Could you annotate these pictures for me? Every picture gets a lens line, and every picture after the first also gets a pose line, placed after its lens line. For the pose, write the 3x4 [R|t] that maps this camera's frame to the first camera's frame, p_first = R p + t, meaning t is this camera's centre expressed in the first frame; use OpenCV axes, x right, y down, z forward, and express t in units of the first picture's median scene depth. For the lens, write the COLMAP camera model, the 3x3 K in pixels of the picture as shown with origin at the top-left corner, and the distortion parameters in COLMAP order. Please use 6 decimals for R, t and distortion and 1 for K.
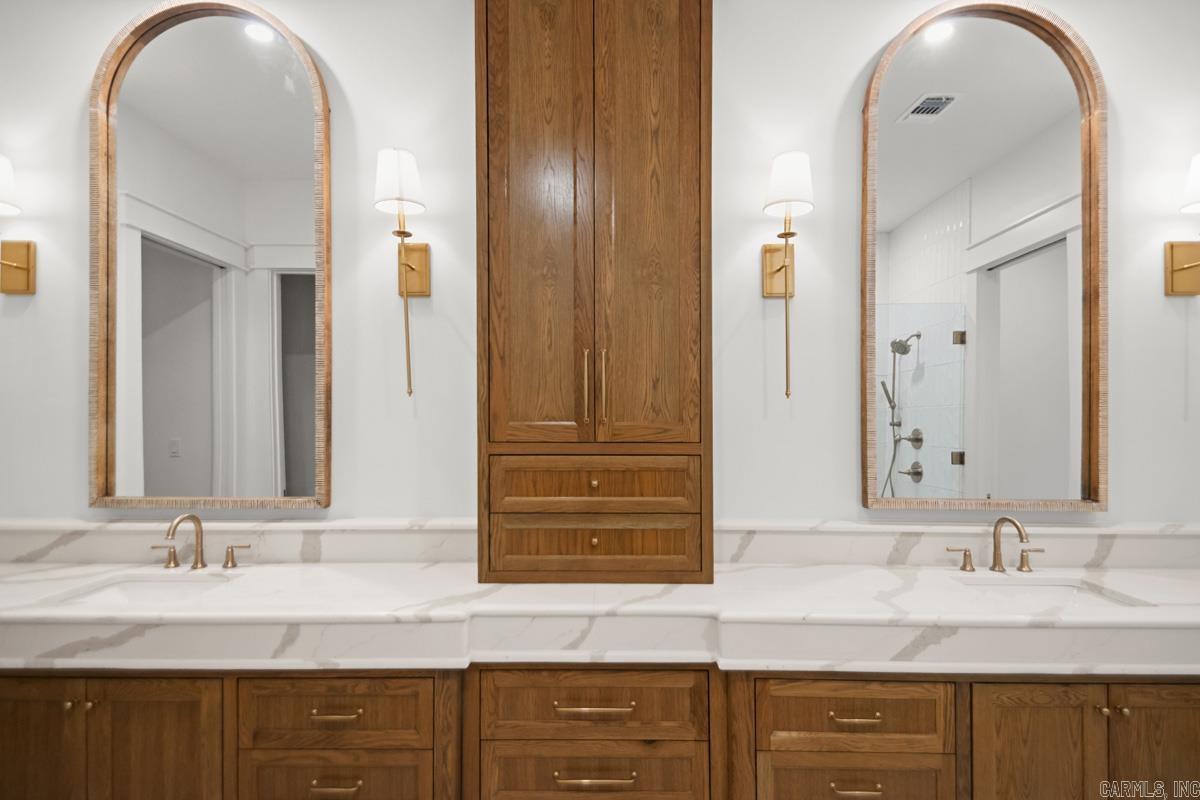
lens RADIAL K [[568.6, 0, 600.0], [0, 568.6, 400.0], [0, 0, 1]] dist [0.039645, -0.021211]
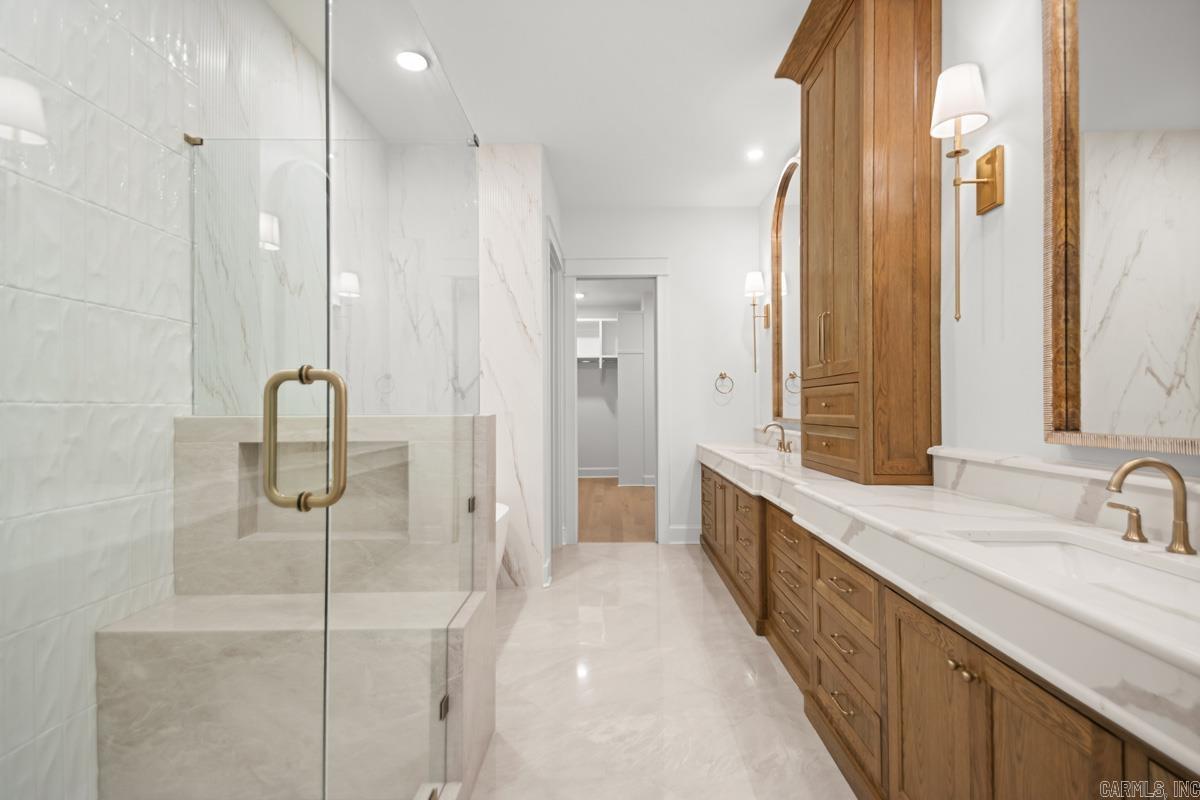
lens RADIAL K [[568.6, 0, 600.0], [0, 568.6, 400.0], [0, 0, 1]] dist [0.039645, -0.021211]
pose [[-0.021831, -0.017112, -0.999615, 1.291292], [0.032722, 0.999306, -0.017821, 0.125197], [0.999226, -0.033098, -0.021256, 0.406504]]
